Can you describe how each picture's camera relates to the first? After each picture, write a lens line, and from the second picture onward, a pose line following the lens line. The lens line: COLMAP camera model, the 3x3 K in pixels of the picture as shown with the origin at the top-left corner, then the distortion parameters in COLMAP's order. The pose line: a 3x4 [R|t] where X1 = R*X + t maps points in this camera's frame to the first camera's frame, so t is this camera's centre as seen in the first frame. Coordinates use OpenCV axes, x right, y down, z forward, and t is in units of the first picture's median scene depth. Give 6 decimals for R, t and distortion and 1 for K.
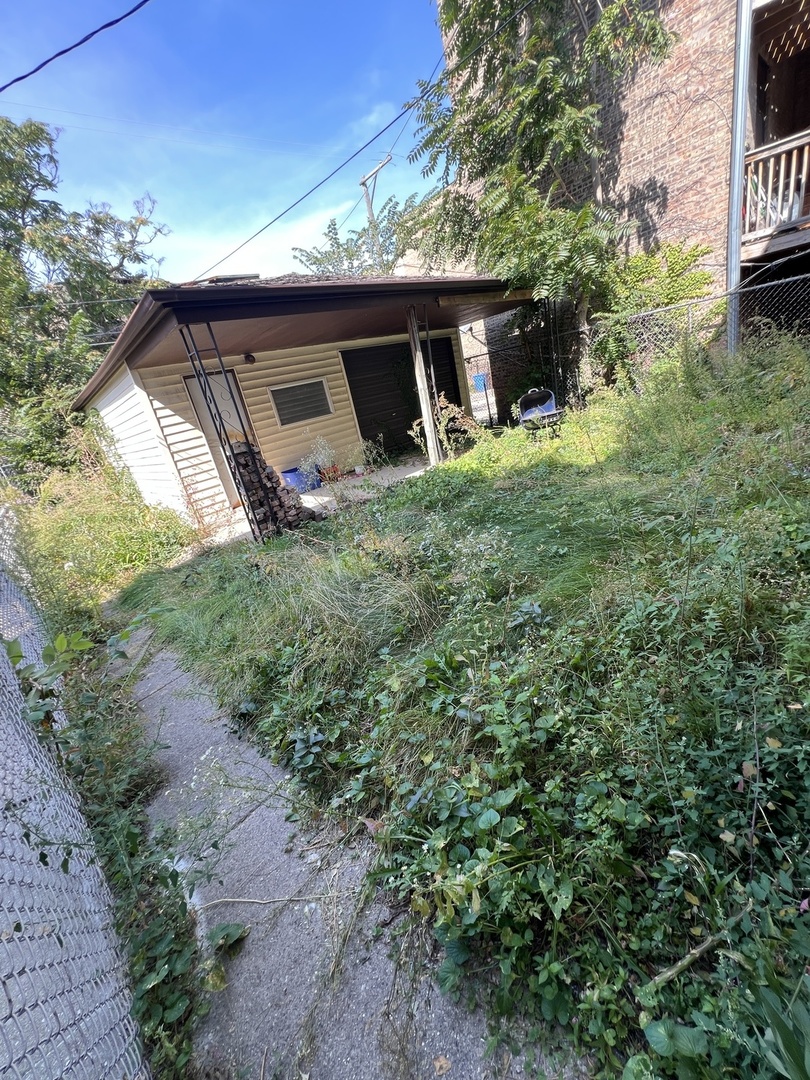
lens RADIAL K [[433.5, 0, 409.8], [0, 433.5, 537.4], [0, 0, 1]] dist [-0.000643, -0.000242]
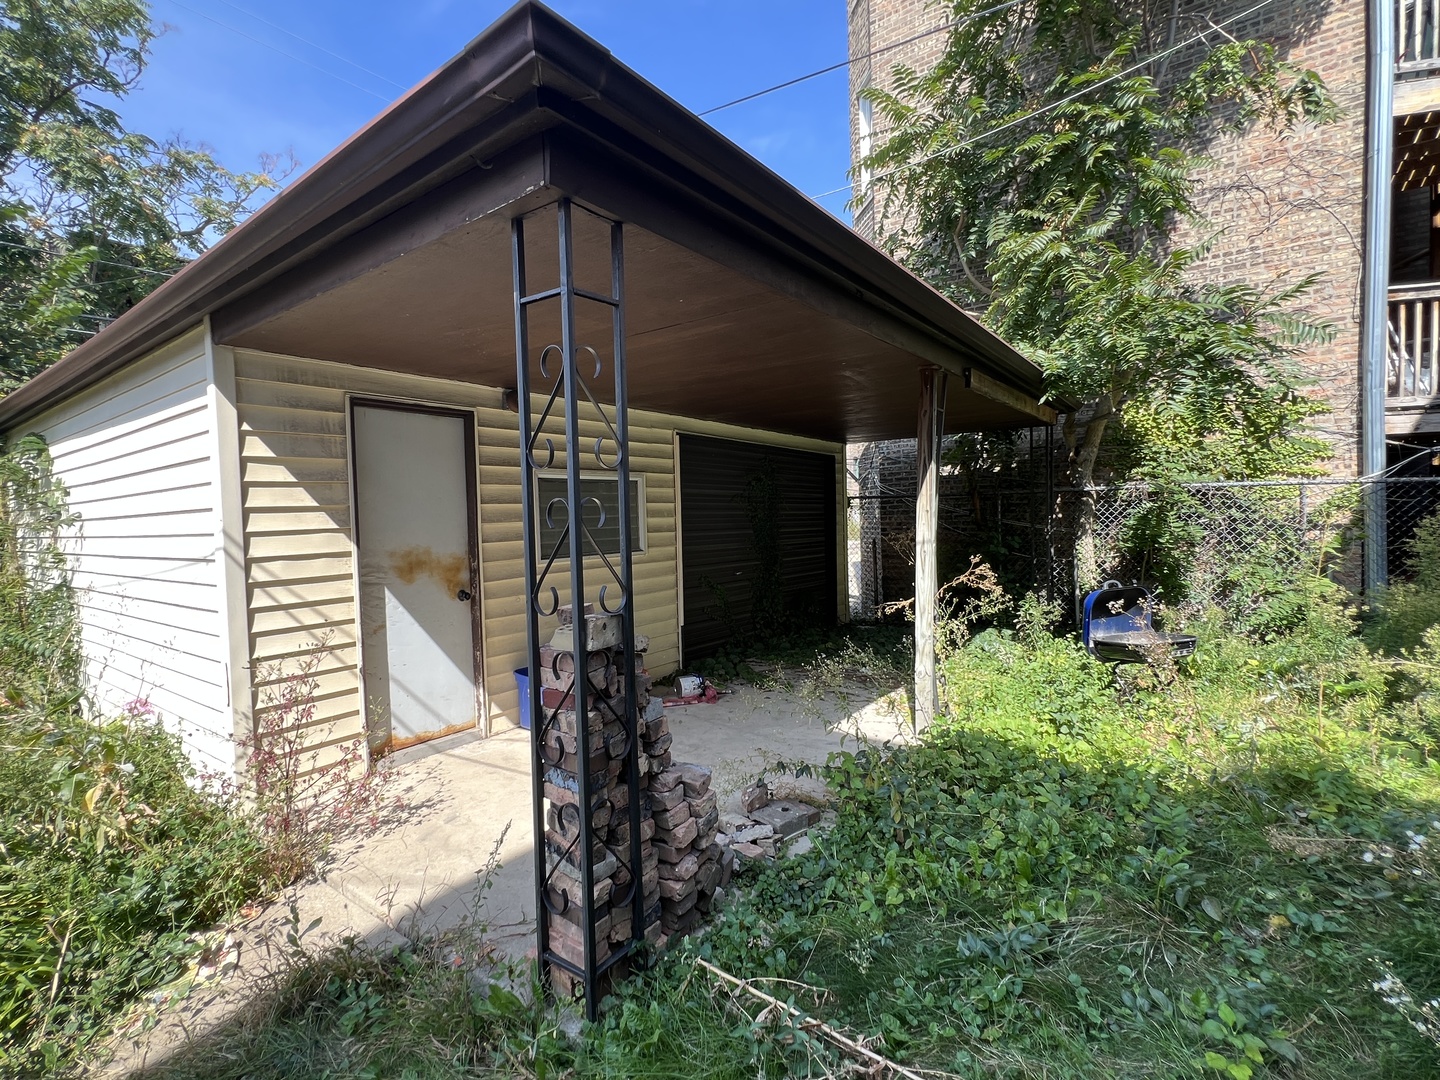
lens RADIAL K [[677.5, 0, 719.0], [0, 677.5, 535.0], [0, 0, 1]] dist [-0.000503, -0.000225]
pose [[0.965379, 0.179595, 0.189177, -0.288055], [-0.107881, 0.935194, -0.337303, -0.087642], [-0.237495, 0.305217, 0.922192, 0.391214]]
